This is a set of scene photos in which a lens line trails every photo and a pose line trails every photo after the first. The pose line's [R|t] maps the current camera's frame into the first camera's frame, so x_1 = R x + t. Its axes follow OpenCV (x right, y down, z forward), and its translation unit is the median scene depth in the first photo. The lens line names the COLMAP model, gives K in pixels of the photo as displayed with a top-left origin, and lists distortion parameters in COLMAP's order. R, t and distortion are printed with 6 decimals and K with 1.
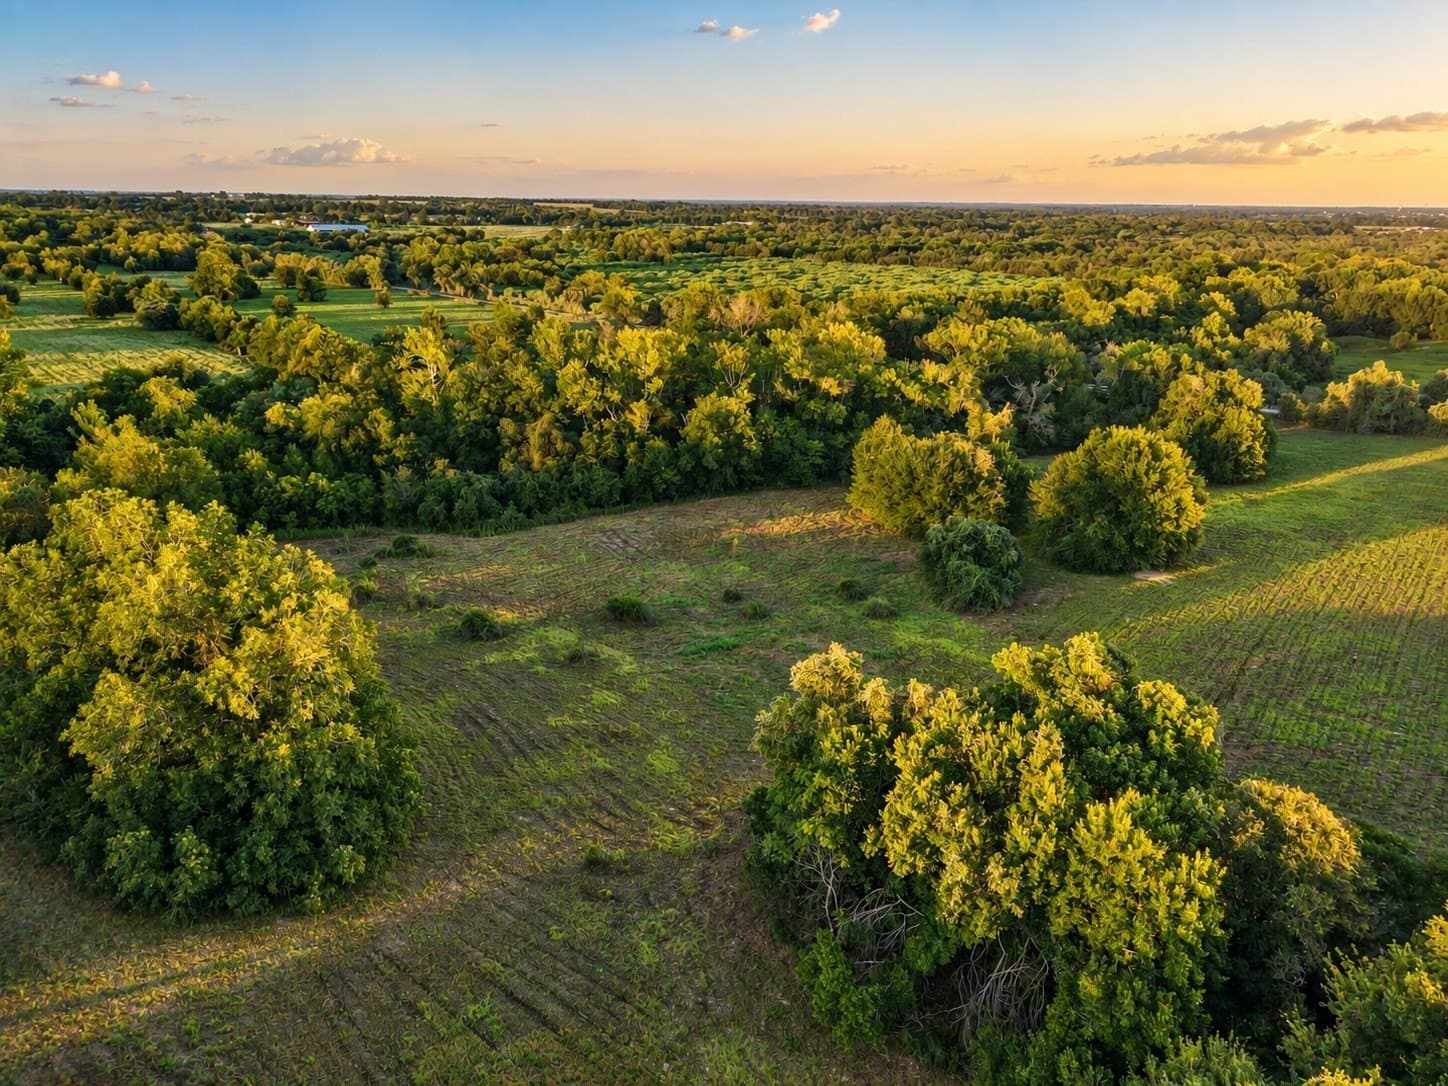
lens RADIAL K [[969.9, 0, 721.4], [0, 969.9, 543.1], [0, 0, 1]] dist [0.015779, -0.012884]
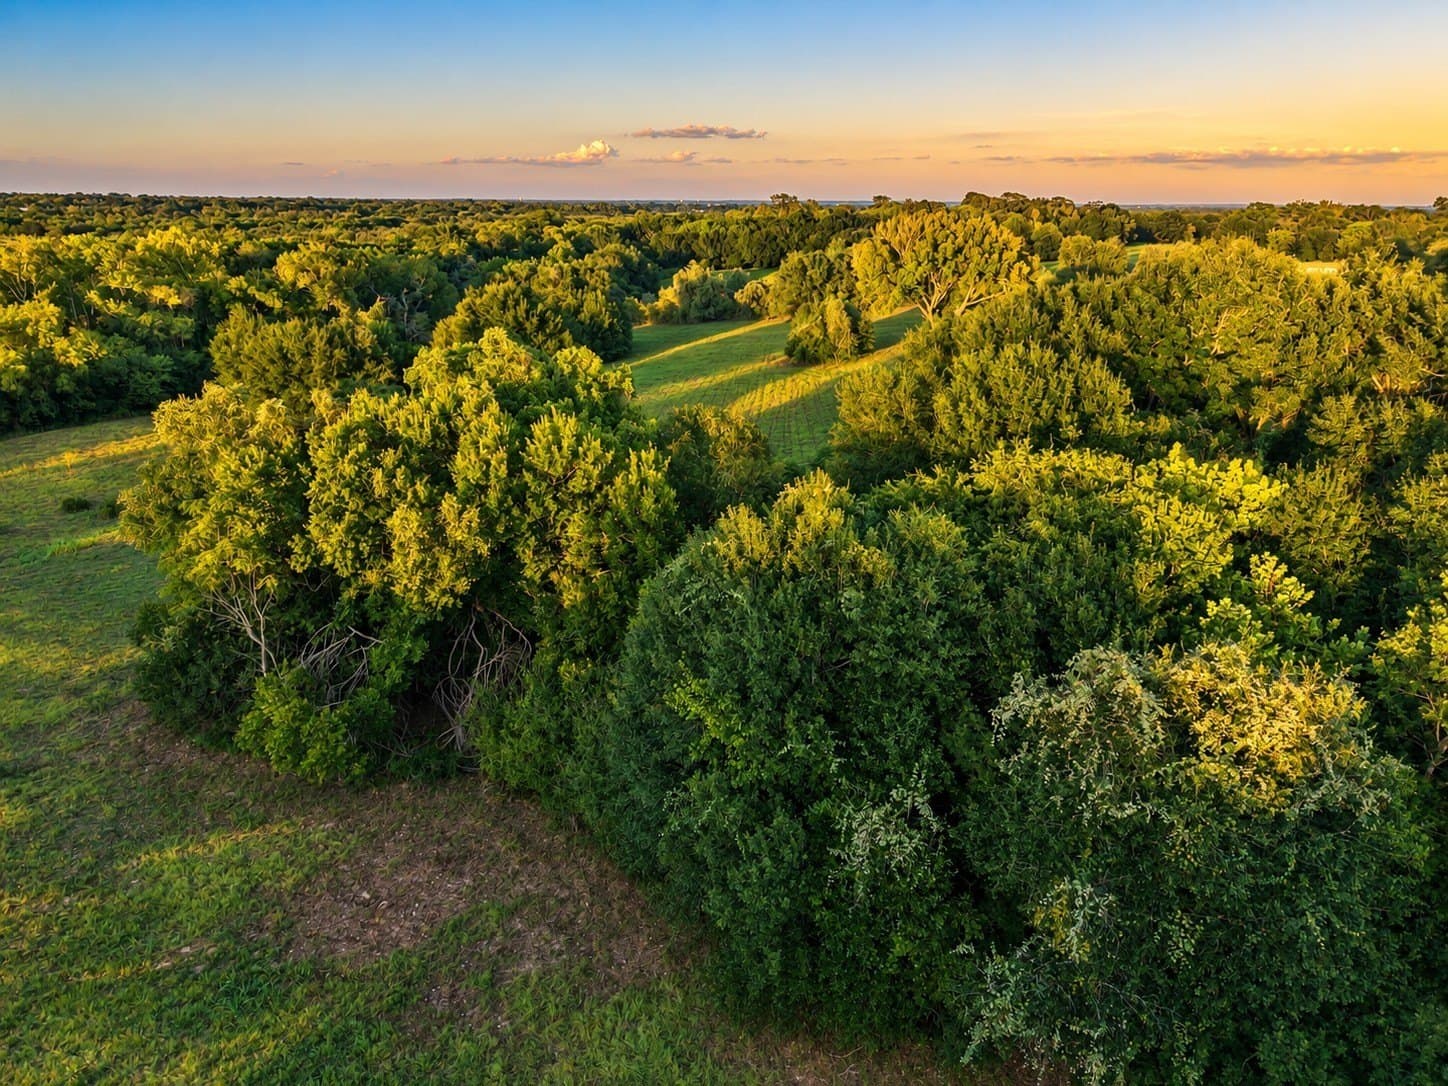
lens RADIAL K [[974.9, 0, 724.0], [0, 974.9, 543.0], [0, 0, 1]] dist [0.003786, -0.005175]
pose [[0.811427, -0.196520, 0.550424, -0.002694], [0.195062, 0.978834, 0.061920, 0.097151], [-0.550942, 0.057123, 0.832586, 0.033982]]
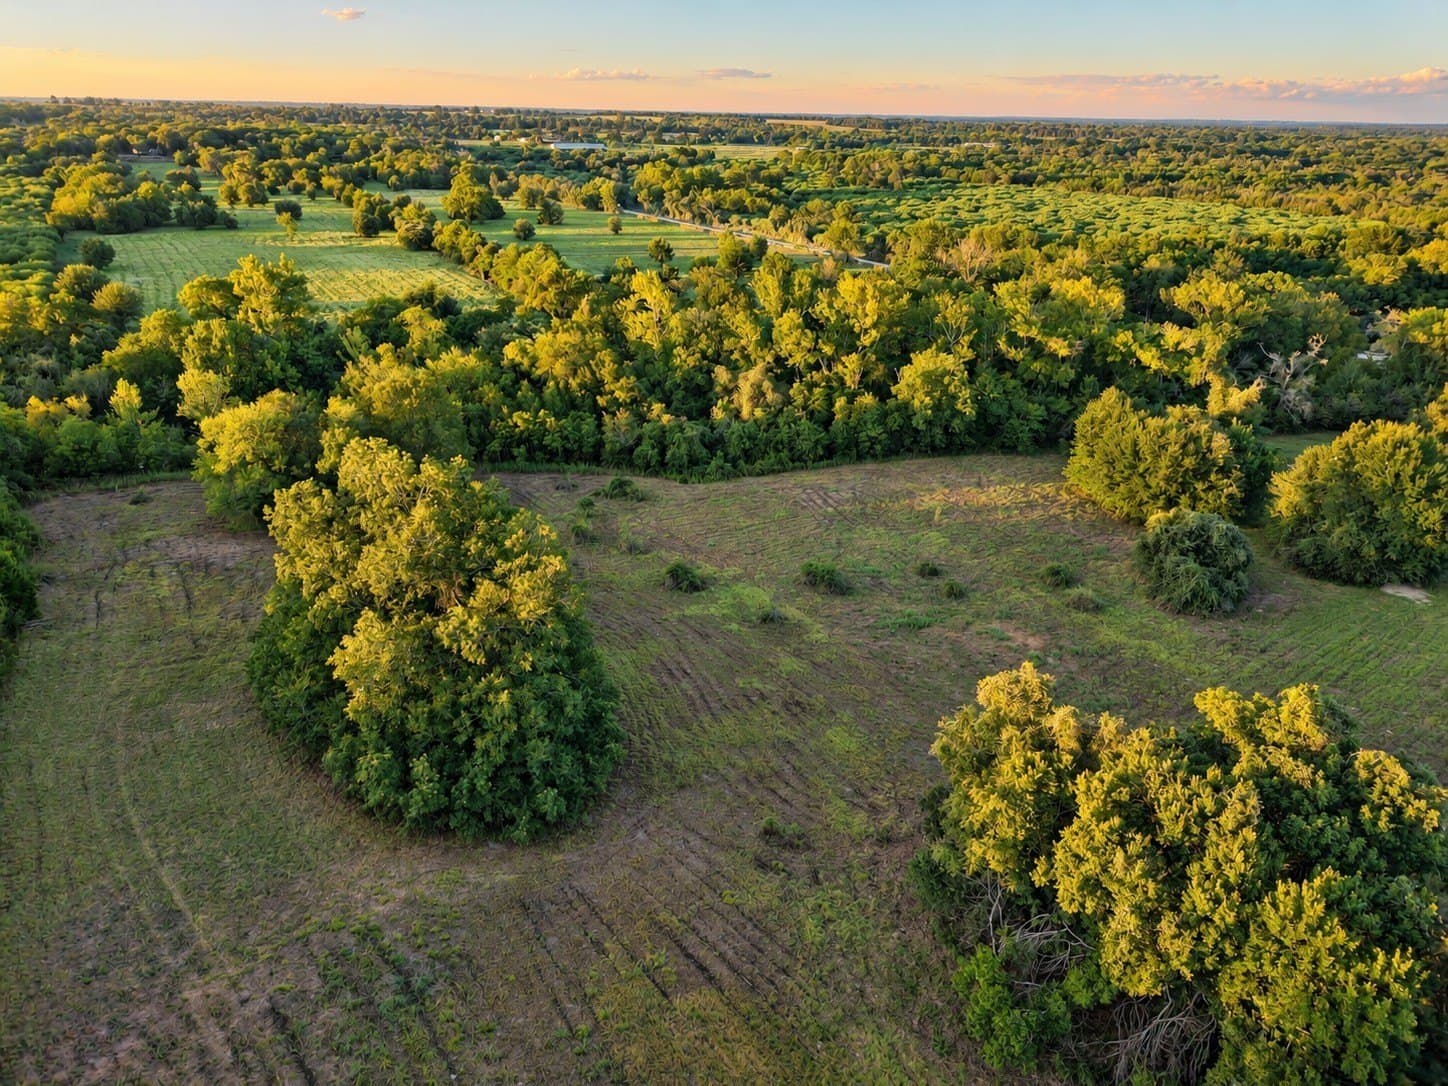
lens RADIAL K [[969.9, 0, 721.4], [0, 969.9, 543.1], [0, 0, 1]] dist [0.015779, -0.012884]
pose [[0.975312, 0.094083, -0.199786, -0.000075], [-0.078721, 0.993393, 0.083506, -0.027291], [0.206323, -0.065717, 0.976275, -0.009512]]
